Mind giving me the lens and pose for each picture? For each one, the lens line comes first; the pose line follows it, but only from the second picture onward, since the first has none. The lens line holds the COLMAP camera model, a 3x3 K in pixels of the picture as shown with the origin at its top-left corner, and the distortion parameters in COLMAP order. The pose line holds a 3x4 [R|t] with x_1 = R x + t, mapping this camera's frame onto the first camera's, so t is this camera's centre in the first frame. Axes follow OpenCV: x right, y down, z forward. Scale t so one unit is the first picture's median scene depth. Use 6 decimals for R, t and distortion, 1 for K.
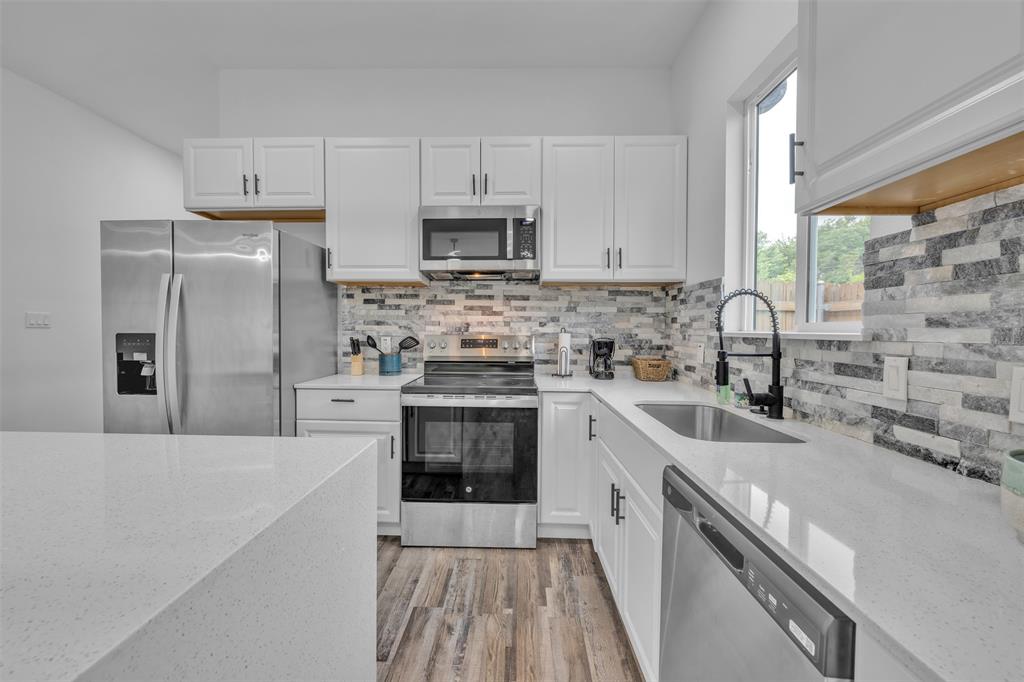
lens RADIAL K [[408.1, 0, 521.4], [0, 408.1, 338.1], [0, 0, 1]] dist [-0.001205, -0.000255]
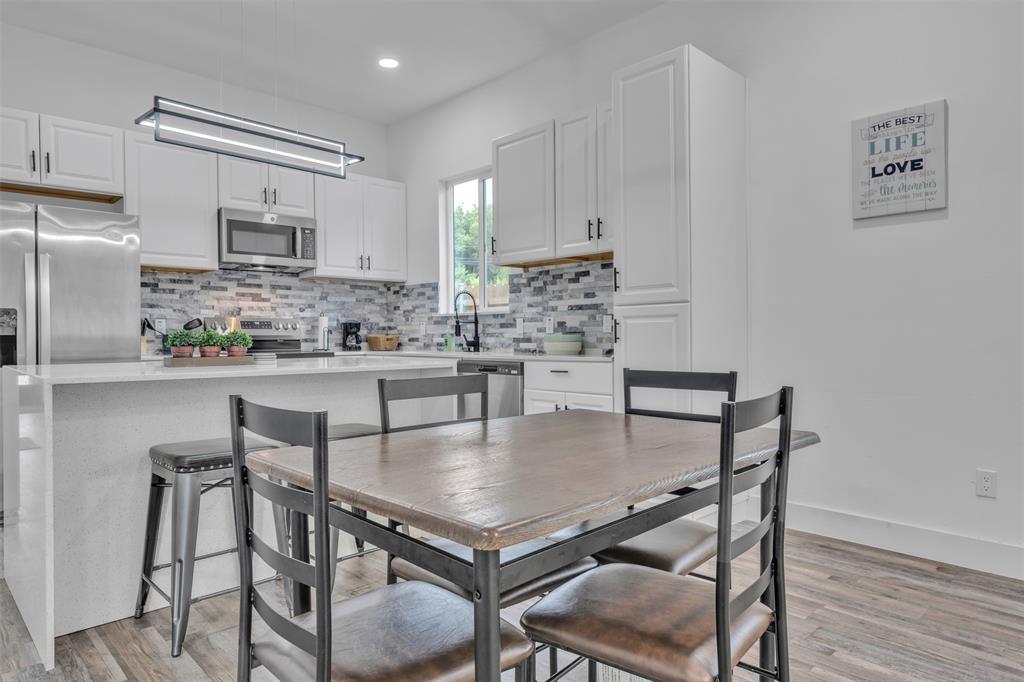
lens RADIAL K [[640.1, 0, 489.9], [0, 640.1, 339.0], [0, 0, 1]] dist [0.002181, 0.000238]
pose [[0.725769, -0.013080, 0.687815, -0.950356], [0.026020, 0.999626, -0.008445, 0.093011], [-0.687447, 0.024026, 0.725837, -0.861042]]
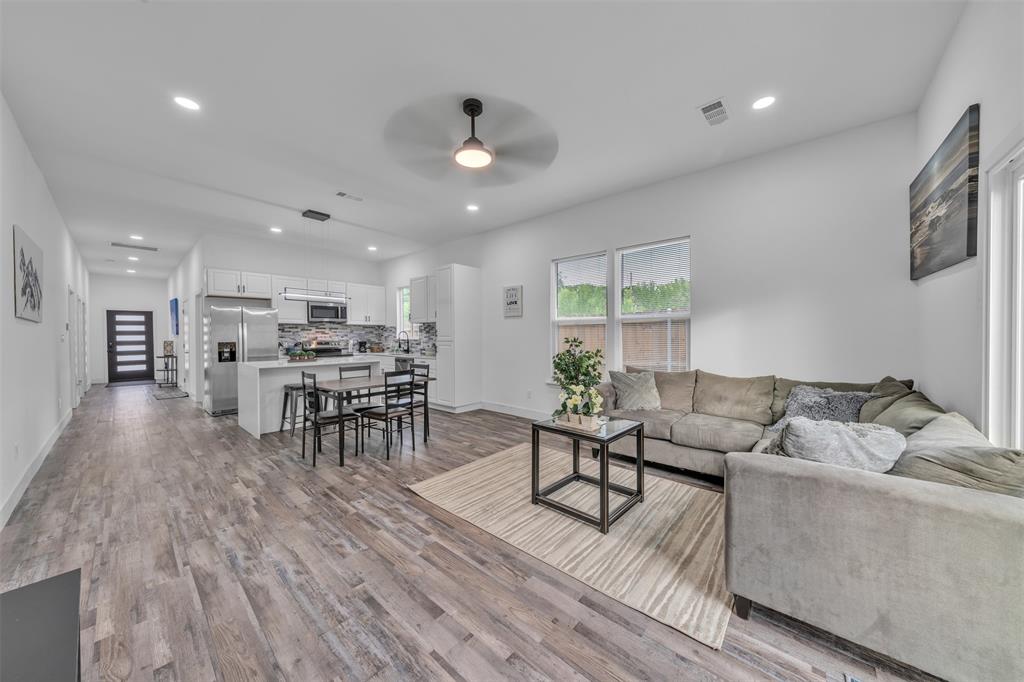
lens RADIAL K [[361.3, 0, 509.2], [0, 361.3, 338.5], [0, 0, 1]] dist [0.000225, -0.000103]
pose [[0.662900, -0.016148, 0.748534, -1.312128], [0.024959, 0.999688, -0.000538, 0.012501], [-0.748292, 0.019039, 0.663096, -2.018083]]
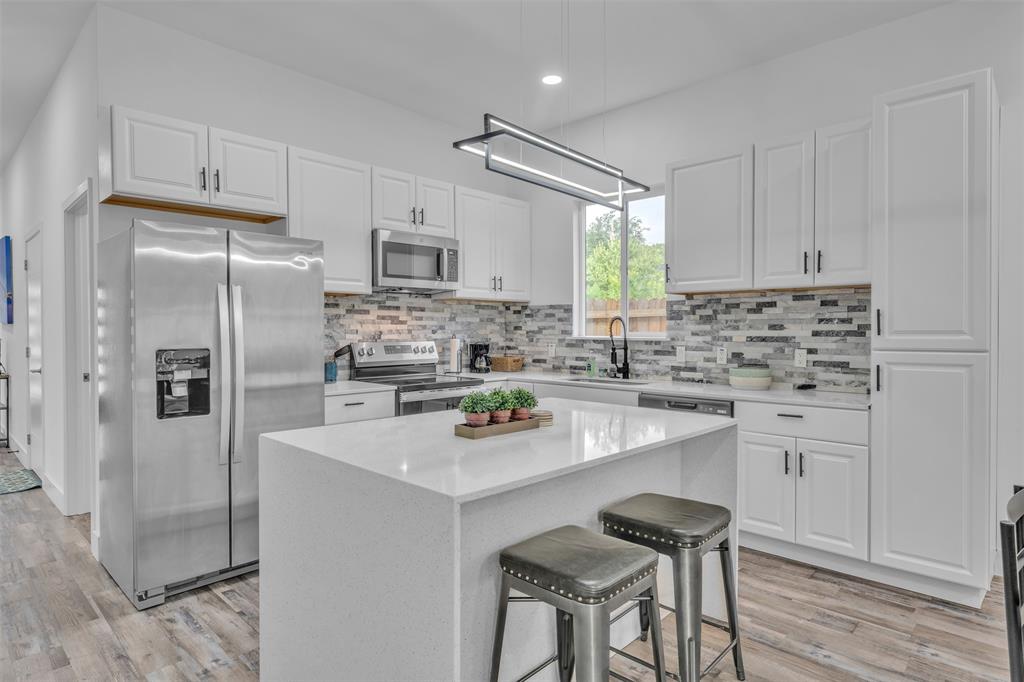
lens RADIAL K [[572.6, 0, 484.6], [0, 572.6, 337.3], [0, 0, 1]] dist [0.002317, 0.000398]
pose [[0.695092, -0.017732, 0.718702, -1.159161], [0.019728, 0.999790, 0.005588, -0.026174], [-0.718650, 0.010294, 0.695296, -0.300810]]
